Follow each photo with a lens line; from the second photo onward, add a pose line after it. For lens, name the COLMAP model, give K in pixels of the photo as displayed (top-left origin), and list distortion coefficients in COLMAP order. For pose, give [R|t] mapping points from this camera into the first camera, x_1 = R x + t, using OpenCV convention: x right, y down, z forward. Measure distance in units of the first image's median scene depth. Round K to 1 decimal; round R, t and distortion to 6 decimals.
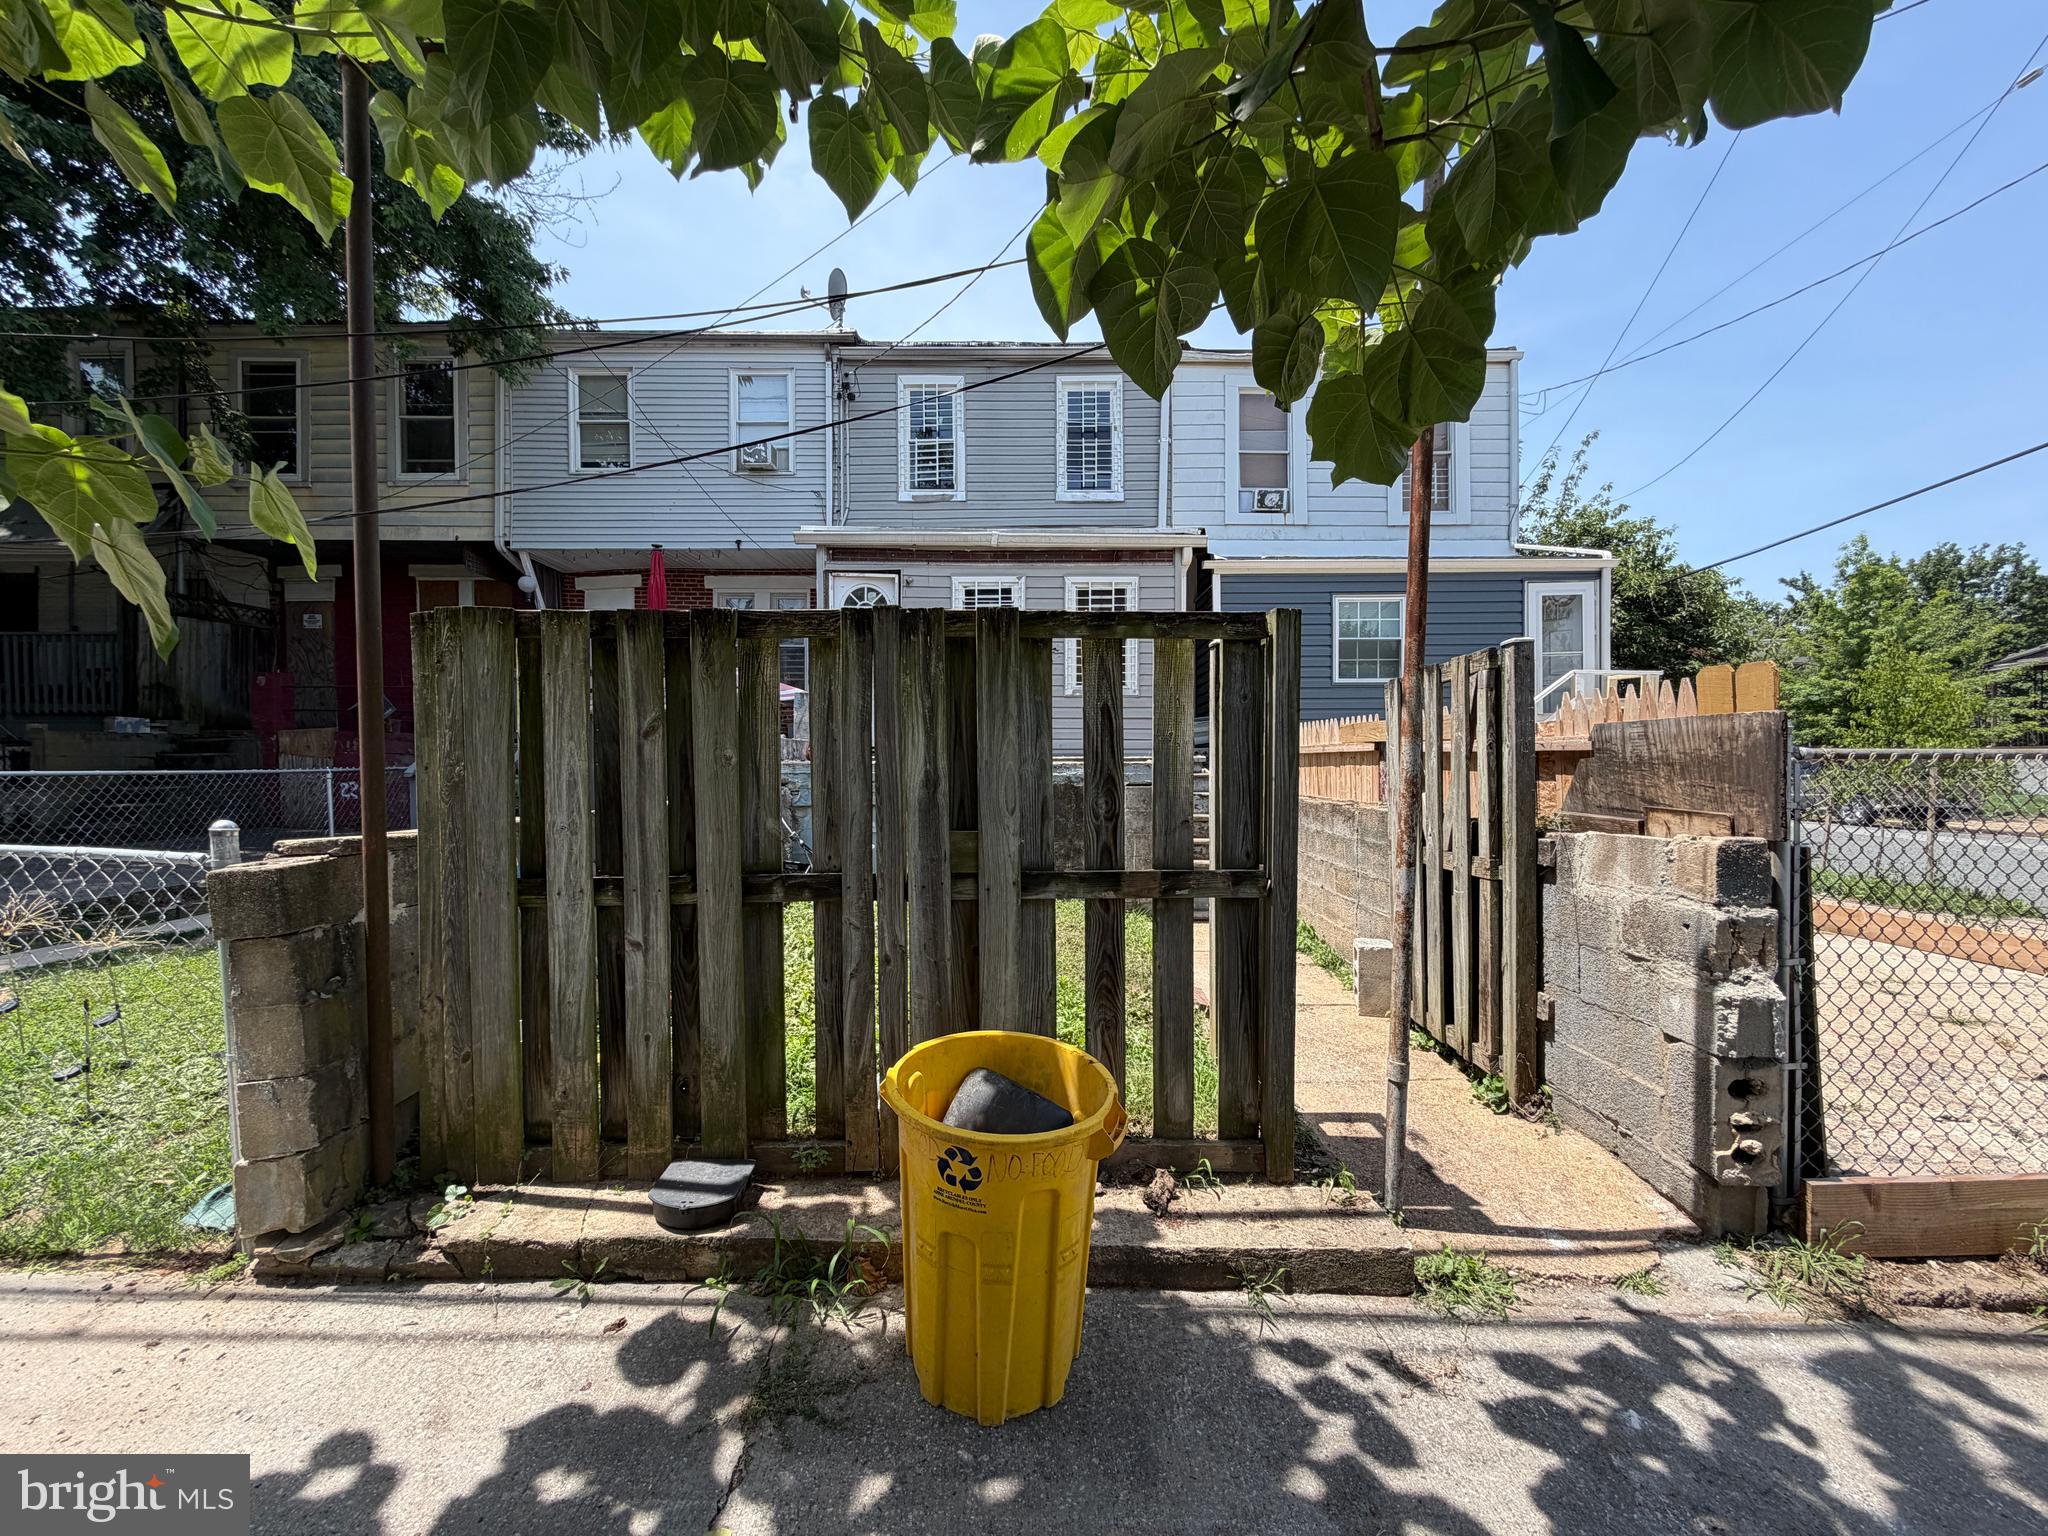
lens RADIAL K [[822.2, 0, 1020.4], [0, 822.2, 770.1], [0, 0, 1]] dist [-0.000055, -0.000235]
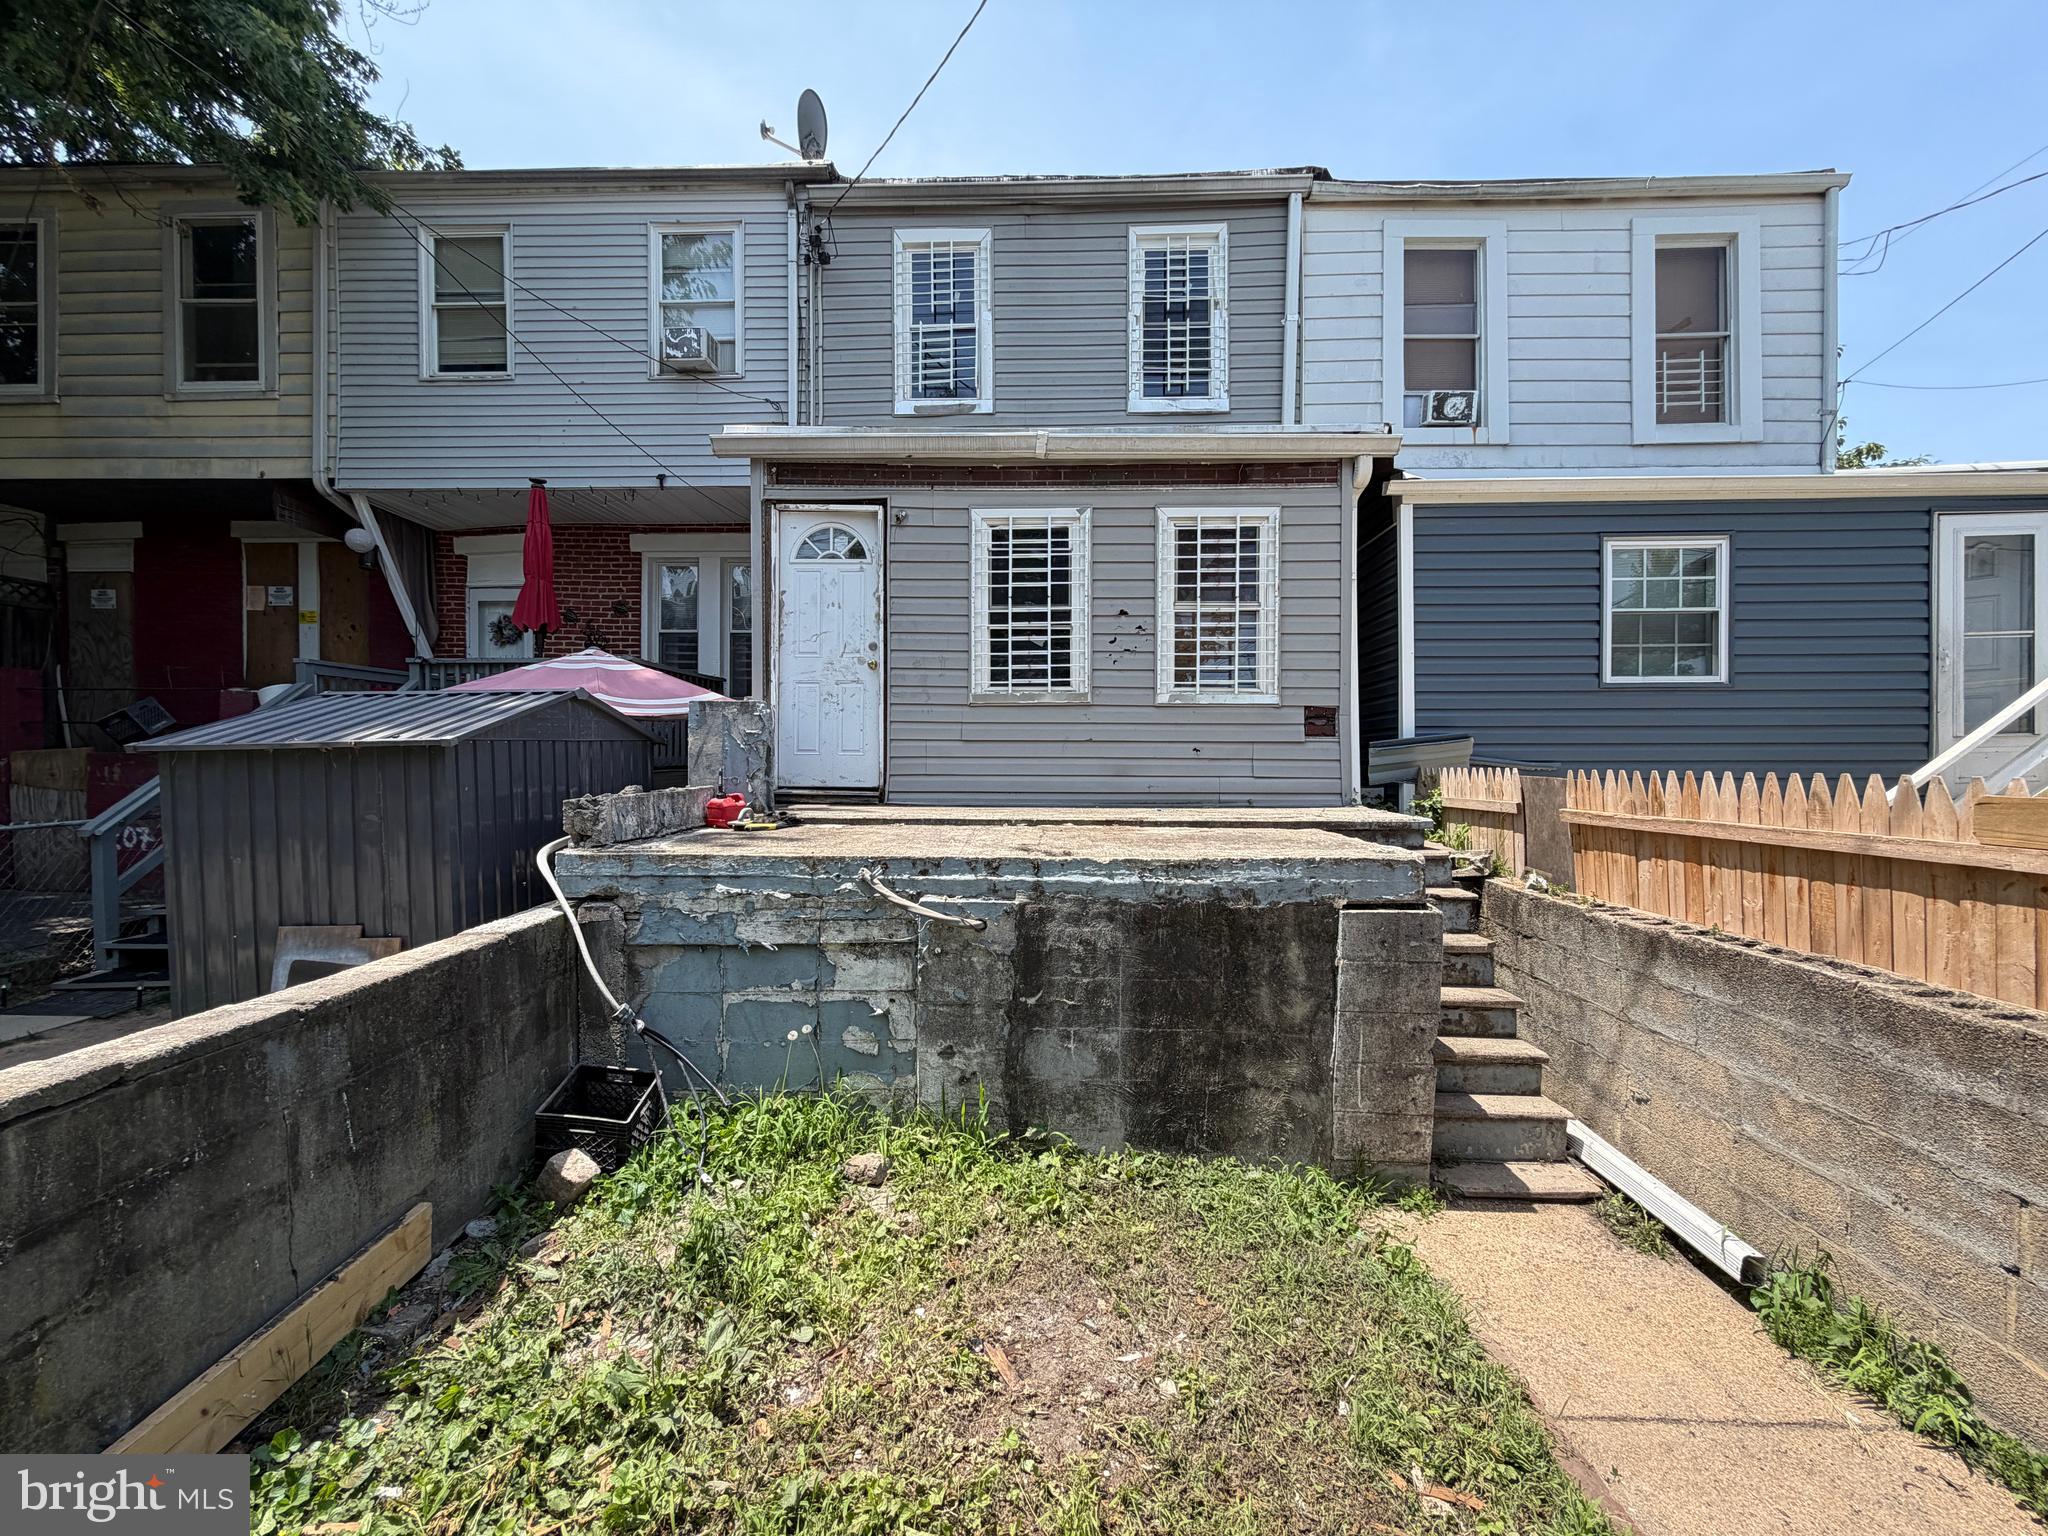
lens RADIAL K [[822.2, 0, 1020.4], [0, 822.2, 770.1], [0, 0, 1]] dist [-0.000055, -0.000235]
pose [[0.999535, 0.003501, -0.030296, -0.022718], [-0.003482, 0.999994, 0.000679, -0.035122], [0.030298, -0.000573, 0.999541, 0.325128]]
